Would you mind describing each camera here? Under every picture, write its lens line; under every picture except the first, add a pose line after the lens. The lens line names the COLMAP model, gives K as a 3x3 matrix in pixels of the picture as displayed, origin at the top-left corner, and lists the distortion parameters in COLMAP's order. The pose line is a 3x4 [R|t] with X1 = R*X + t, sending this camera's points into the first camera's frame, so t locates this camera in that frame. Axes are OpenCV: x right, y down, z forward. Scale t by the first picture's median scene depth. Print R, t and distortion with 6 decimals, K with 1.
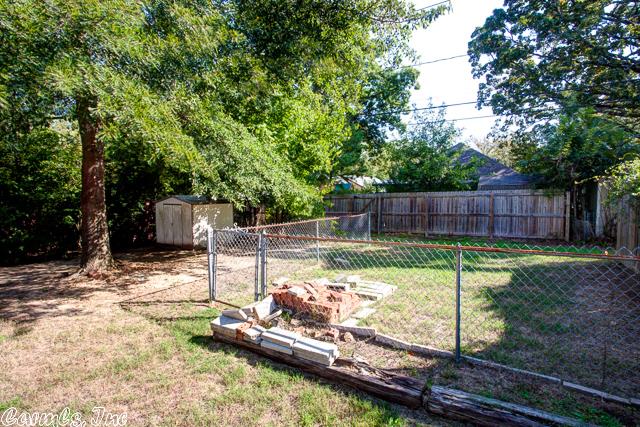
lens RADIAL K [[320.3, 0, 322.2], [0, 320.3, 205.5], [0, 0, 1]] dist [-0.080212, 0.036372]
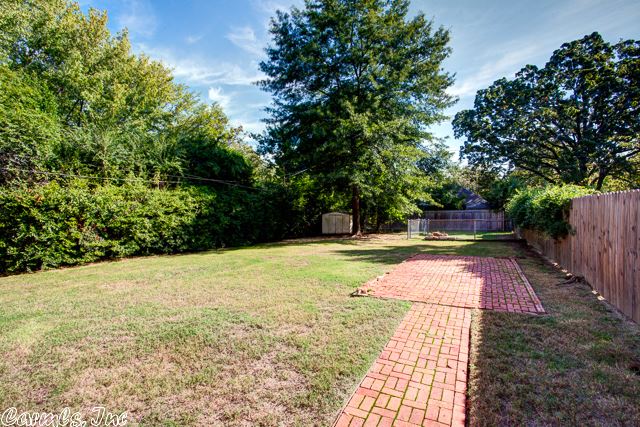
lens RADIAL K [[320.3, 0, 322.2], [0, 320.3, 205.5], [0, 0, 1]] dist [-0.080212, 0.036372]
pose [[0.996267, 0.004880, 0.086185, -0.426940], [0.000313, 0.998190, -0.060138, 0.034242], [-0.086323, 0.059941, 0.994462, -0.677572]]
